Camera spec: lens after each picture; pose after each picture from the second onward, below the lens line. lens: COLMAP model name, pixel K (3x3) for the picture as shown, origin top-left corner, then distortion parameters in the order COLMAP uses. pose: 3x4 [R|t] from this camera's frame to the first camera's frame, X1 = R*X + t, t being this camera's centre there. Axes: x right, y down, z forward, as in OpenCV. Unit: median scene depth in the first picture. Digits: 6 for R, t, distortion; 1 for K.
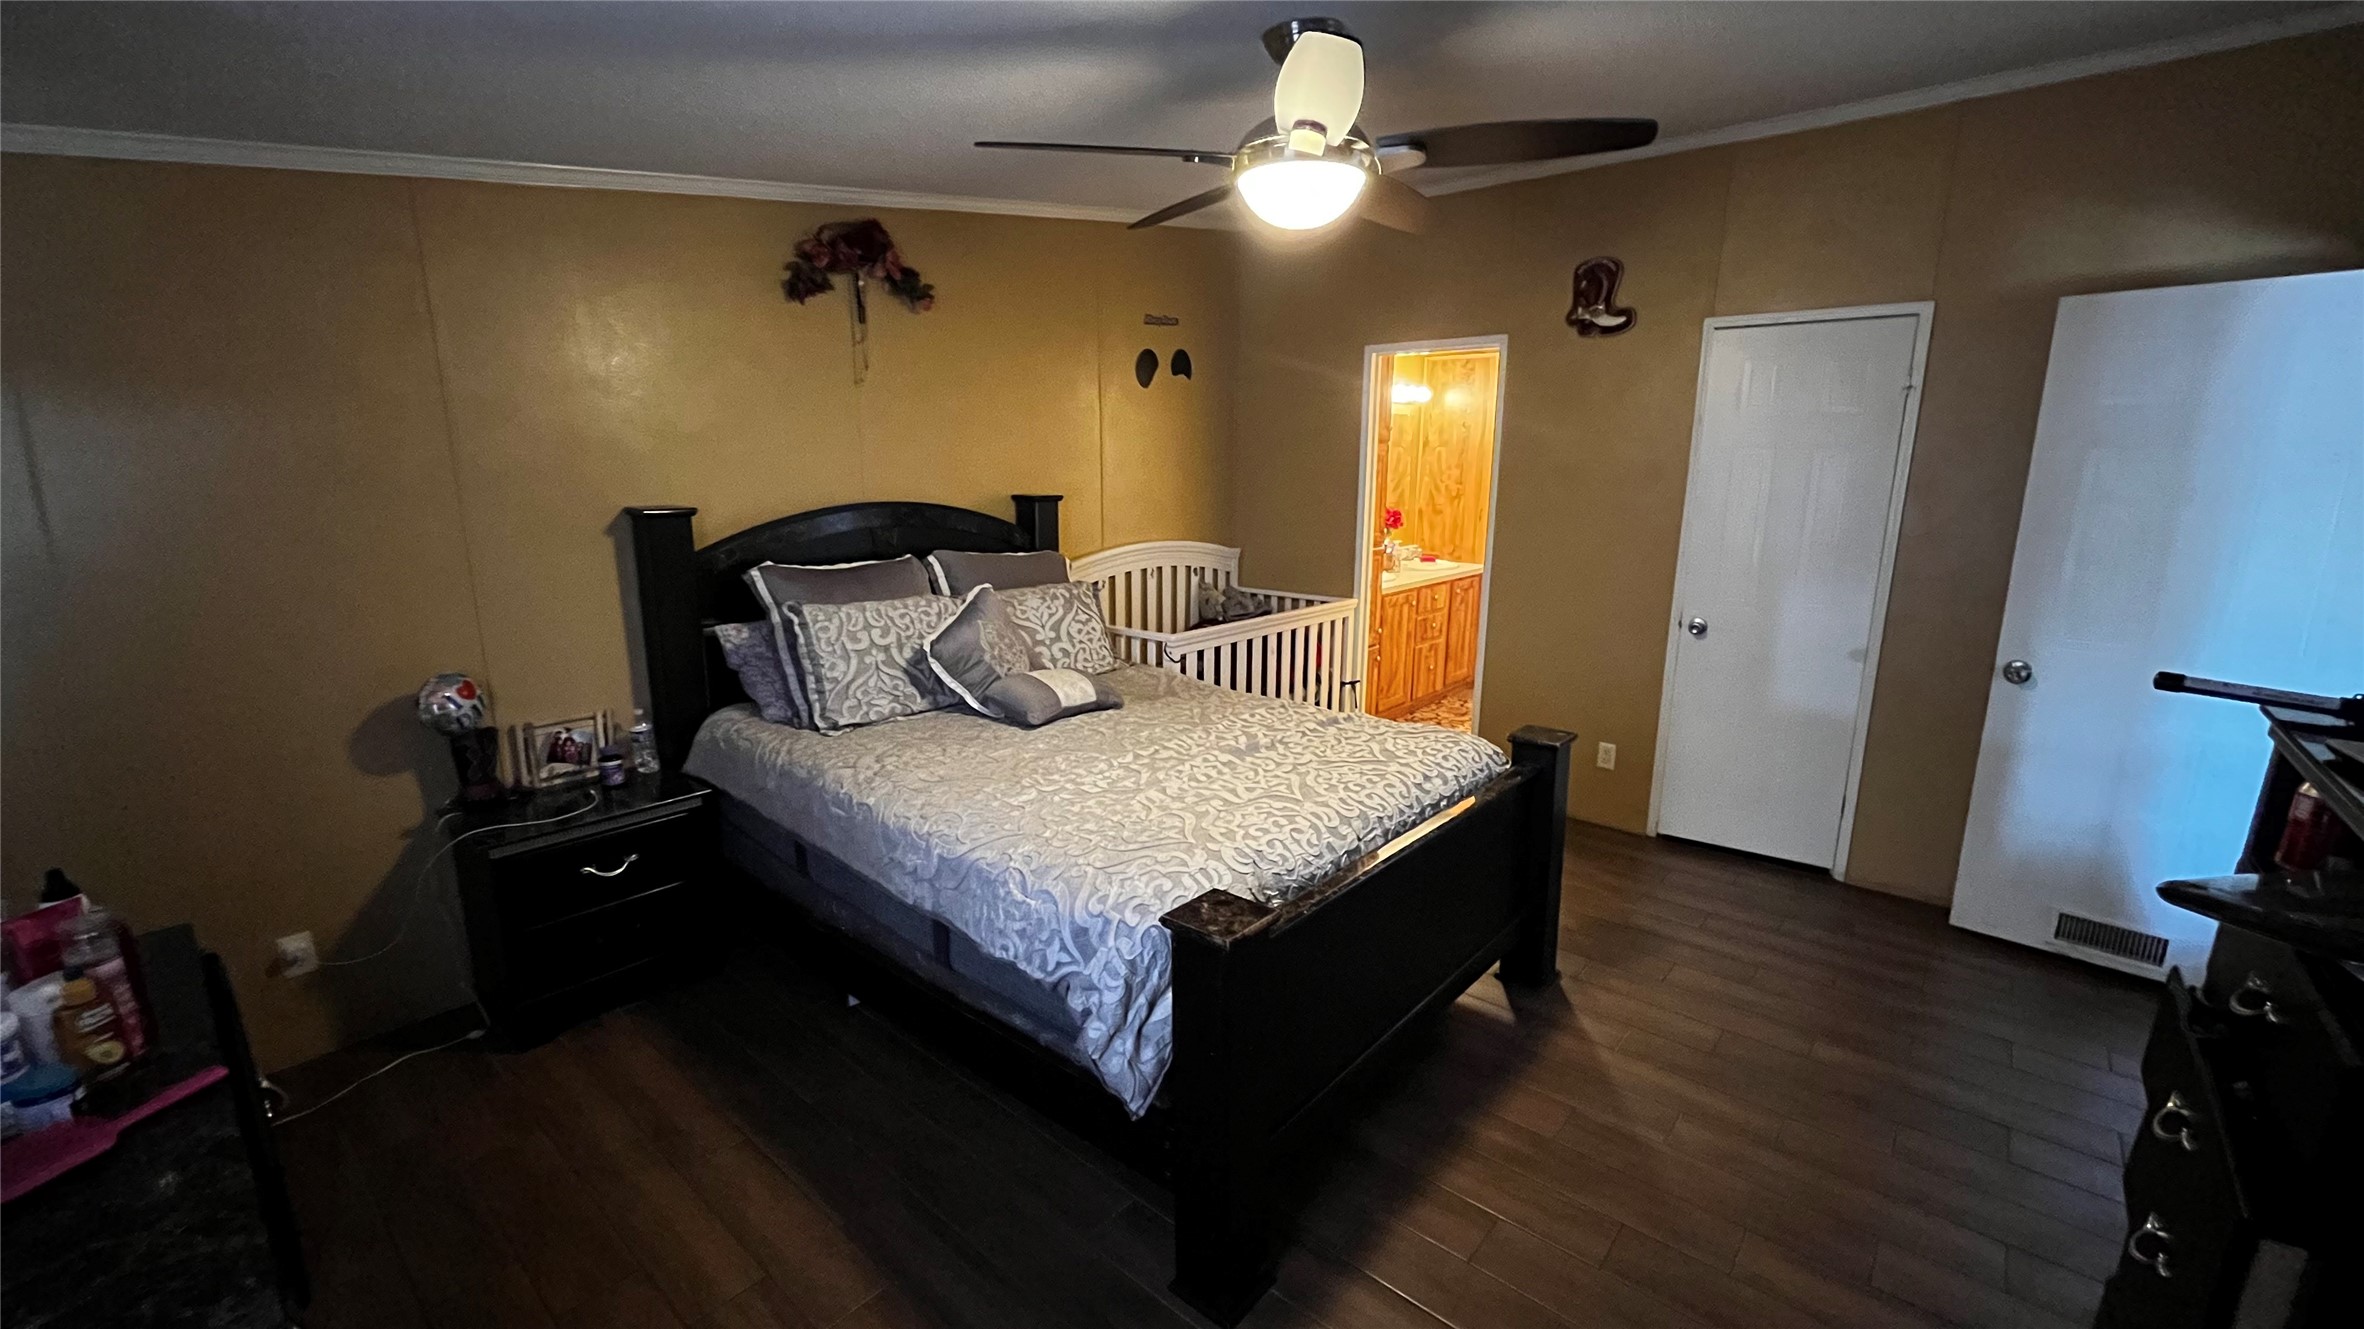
lens RADIAL K [[964.3, 0, 1182.0], [0, 964.3, 664.5], [0, 0, 1]] dist [-0.002926, -0.000668]
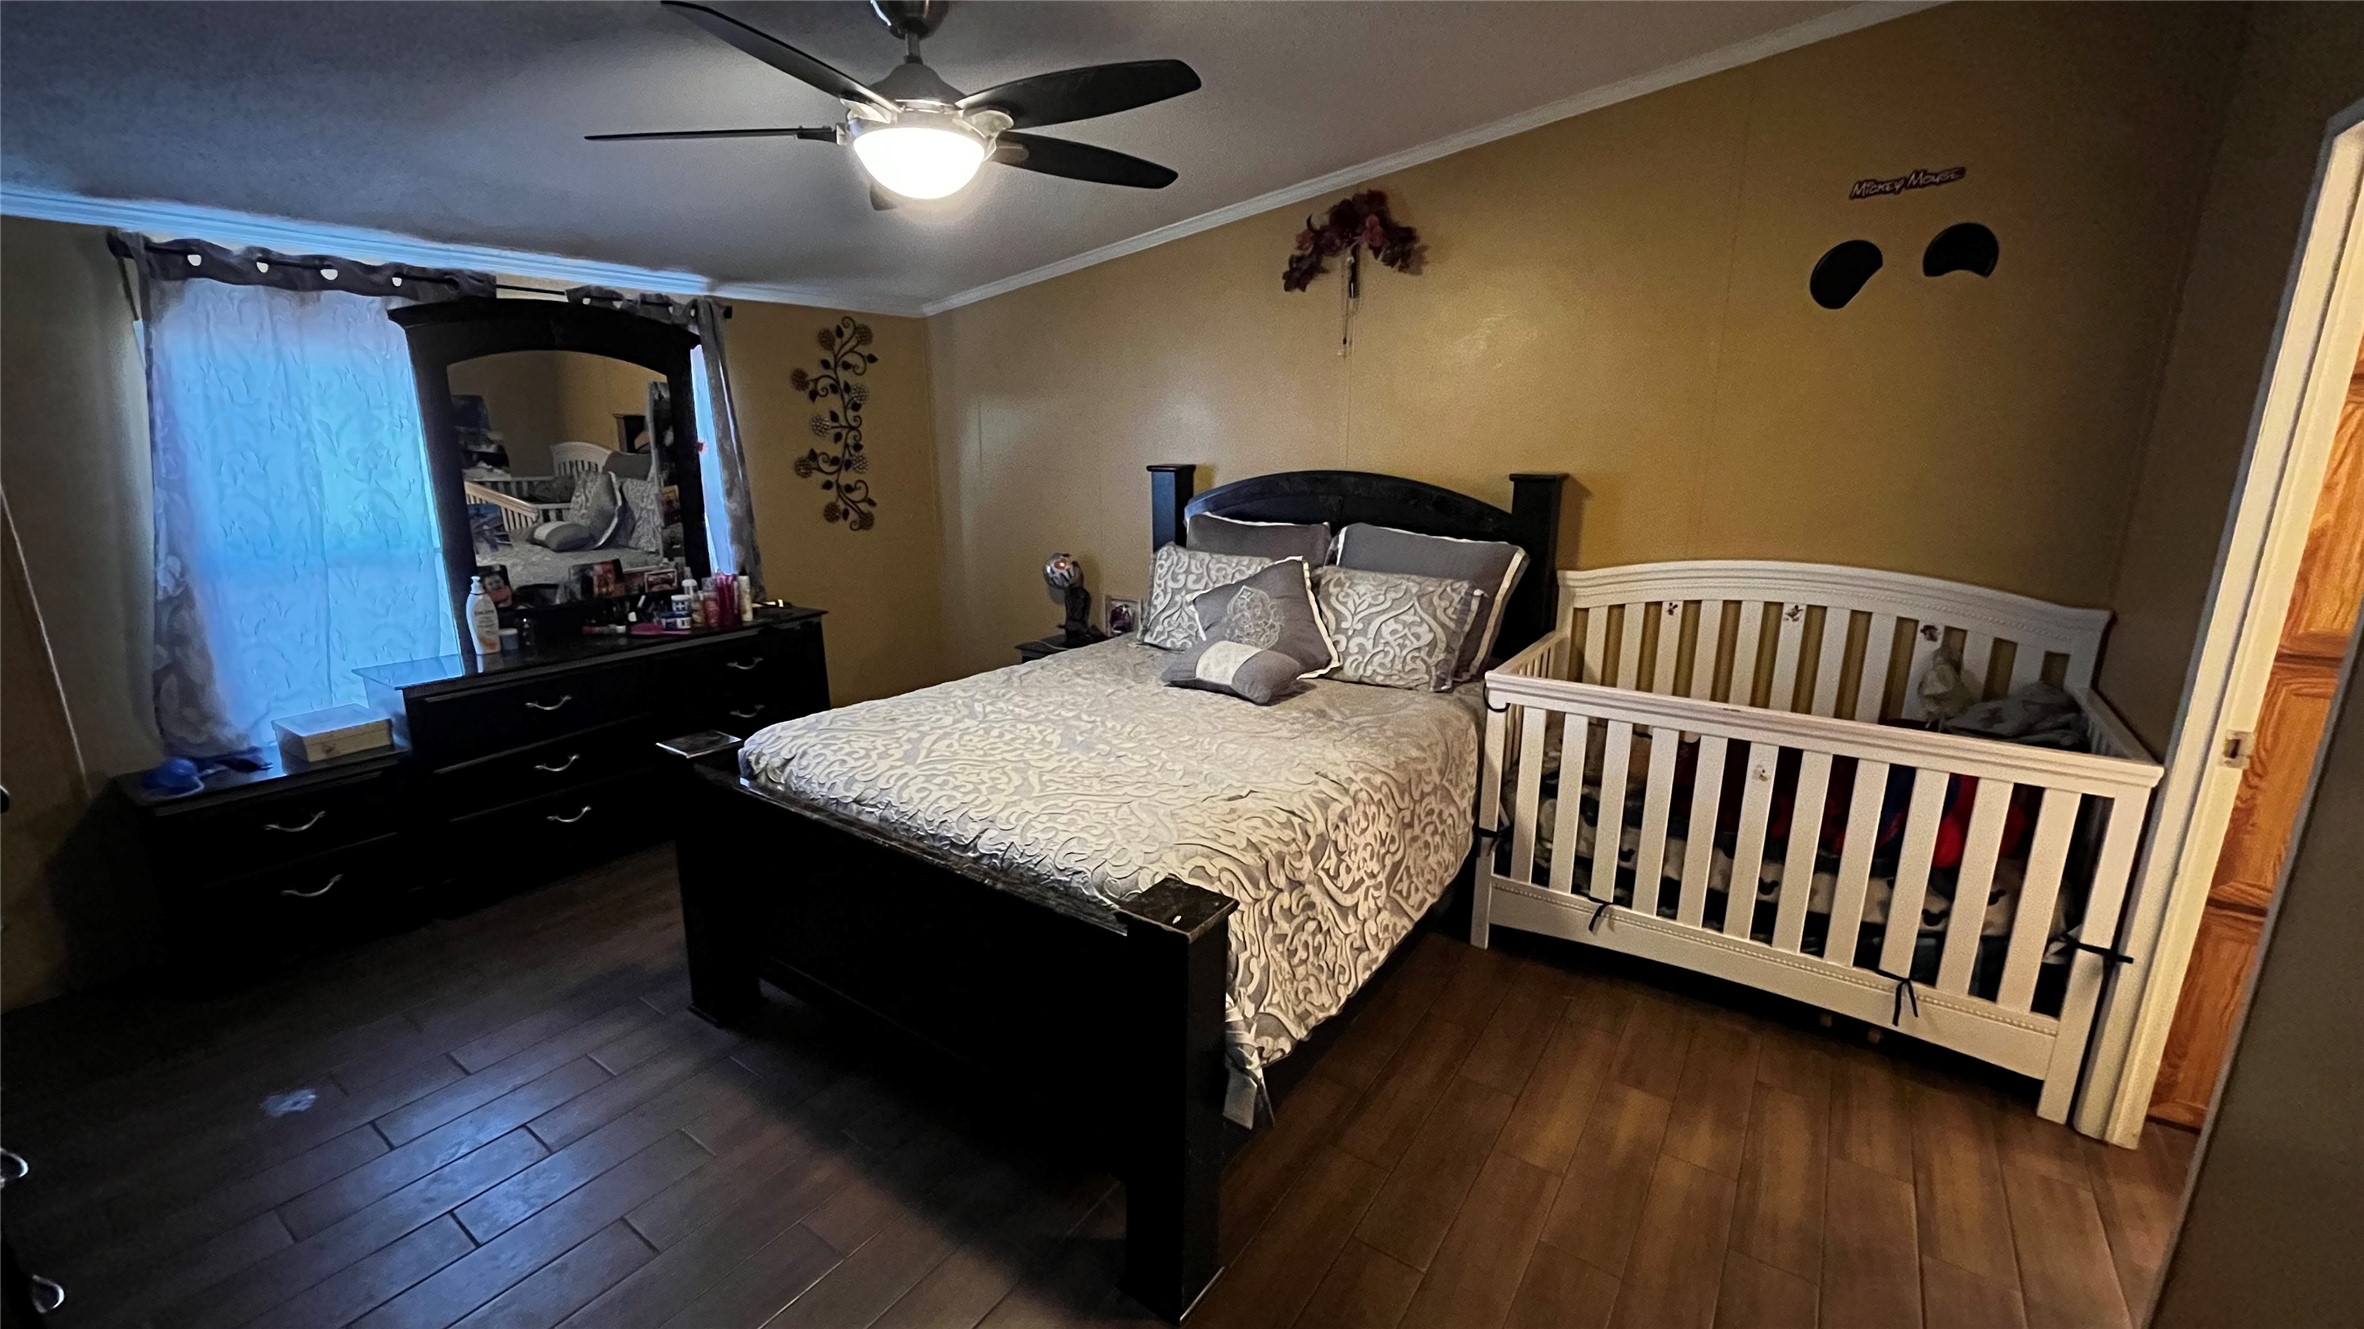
lens RADIAL K [[958.5, 0, 1172.1], [0, 958.5, 666.5], [0, 0, 1]] dist [0.001416, 0.000097]
pose [[0.090605, 0.238218, -0.966976, 0.658452], [-0.205125, 0.954614, 0.215952, -0.139286], [0.974533, 0.178785, 0.135357, 0.652713]]
